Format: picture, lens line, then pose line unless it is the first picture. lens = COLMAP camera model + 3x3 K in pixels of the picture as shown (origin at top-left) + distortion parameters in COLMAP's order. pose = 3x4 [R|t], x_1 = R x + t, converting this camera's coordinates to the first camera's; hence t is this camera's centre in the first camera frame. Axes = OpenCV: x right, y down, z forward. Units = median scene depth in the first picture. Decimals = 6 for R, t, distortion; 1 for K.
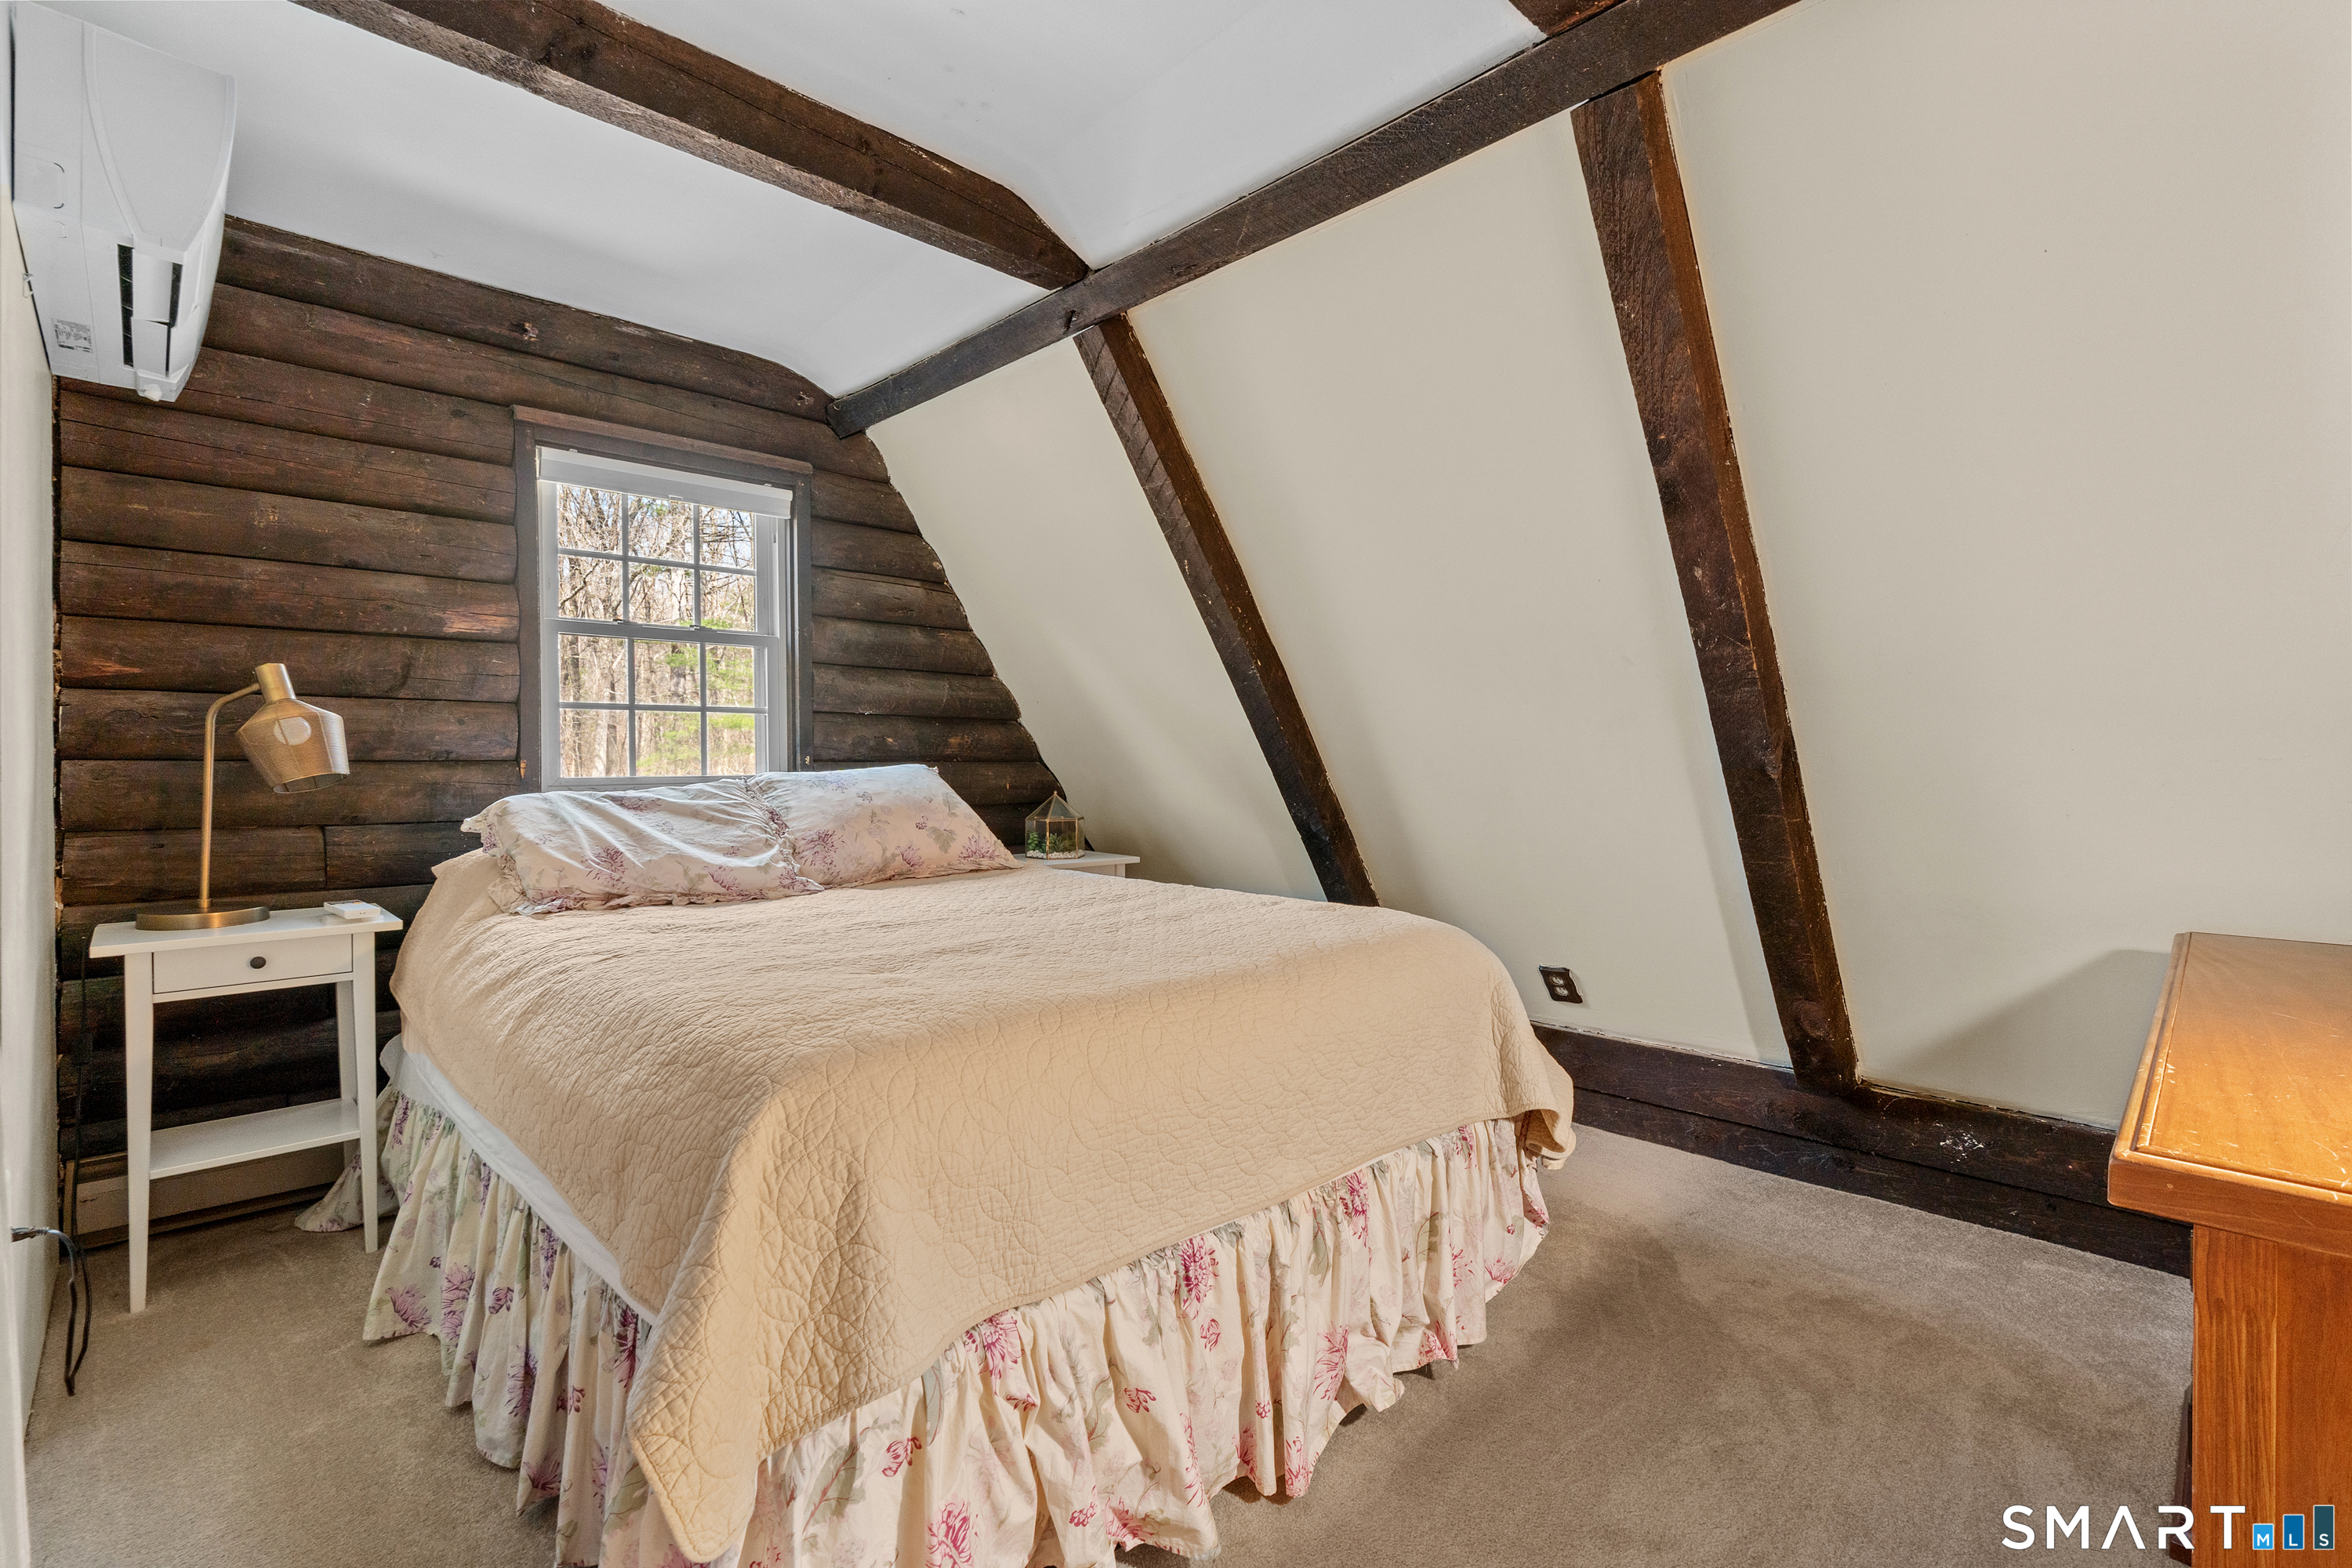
lens RADIAL K [[1083.0, 0, 1148.2], [0, 1083.0, 779.8], [0, 0, 1]] dist [-0.014944, 0.010128]
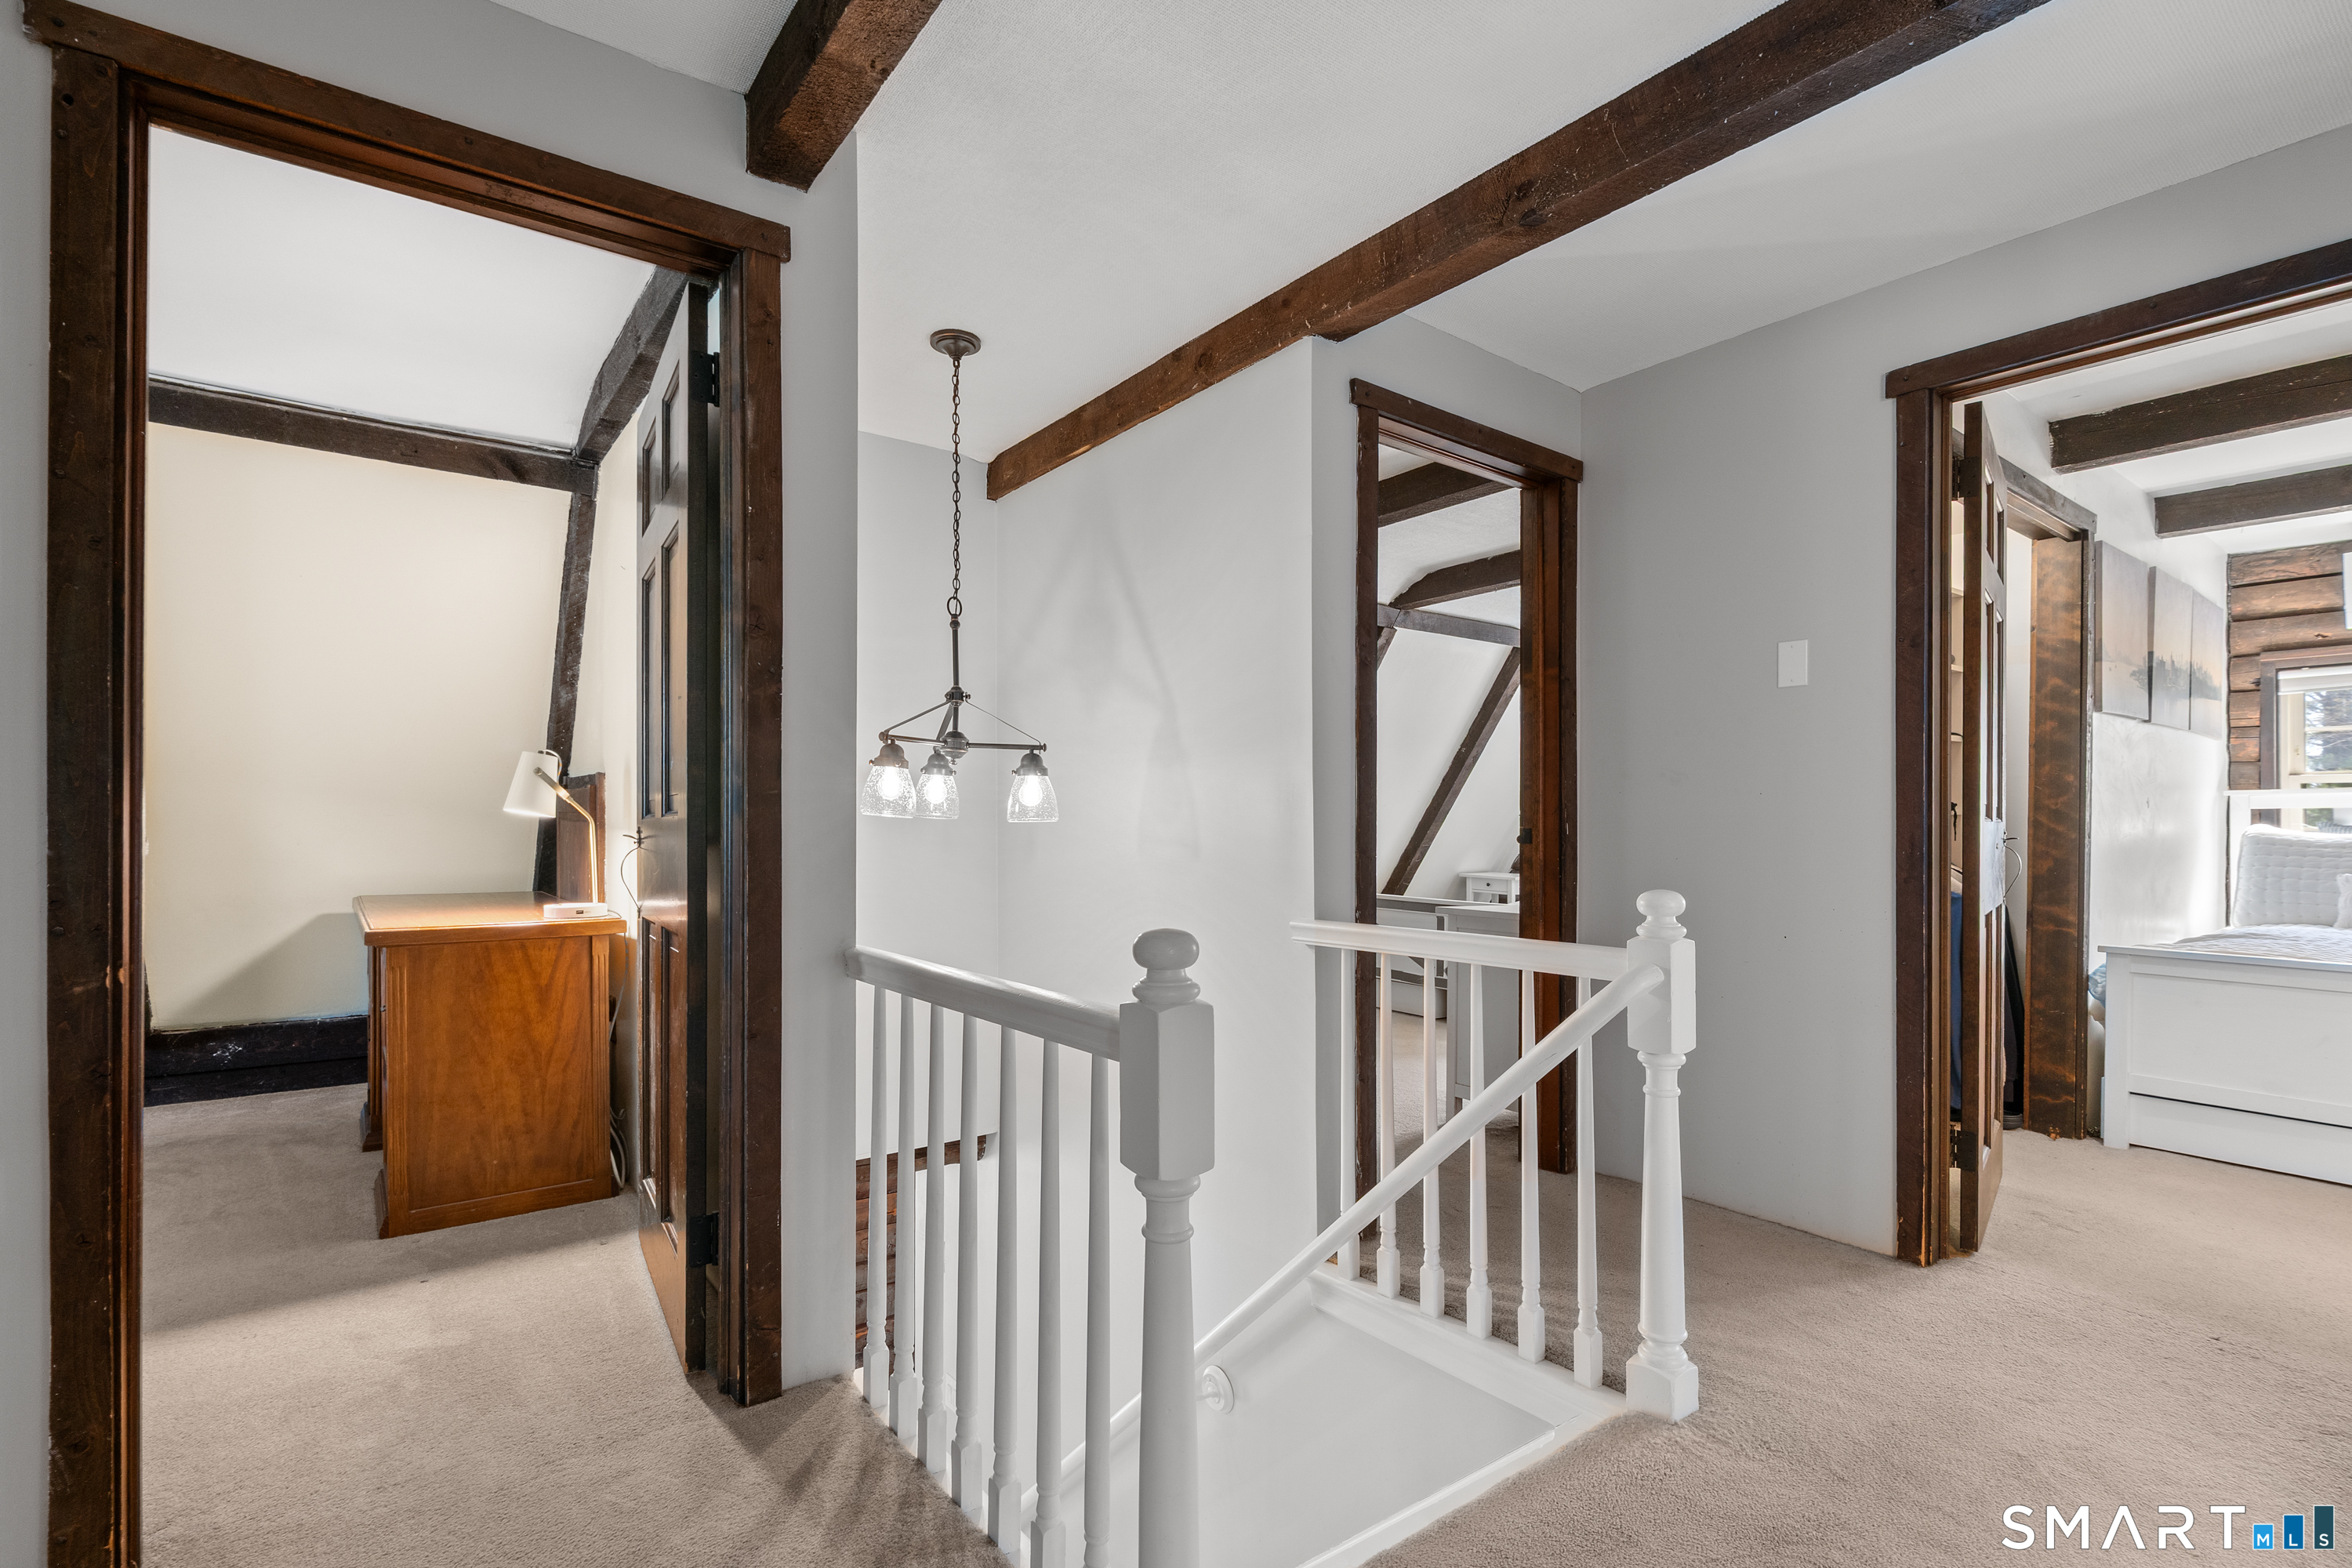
lens RADIAL K [[1083.0, 0, 1148.2], [0, 1083.0, 779.8], [0, 0, 1]] dist [-0.014944, 0.010128]
pose [[0.132171, 0.033112, 0.990674, -0.663052], [0.009859, 0.999349, -0.034717, 0.004843], [-0.991178, 0.014355, 0.131758, -0.571488]]
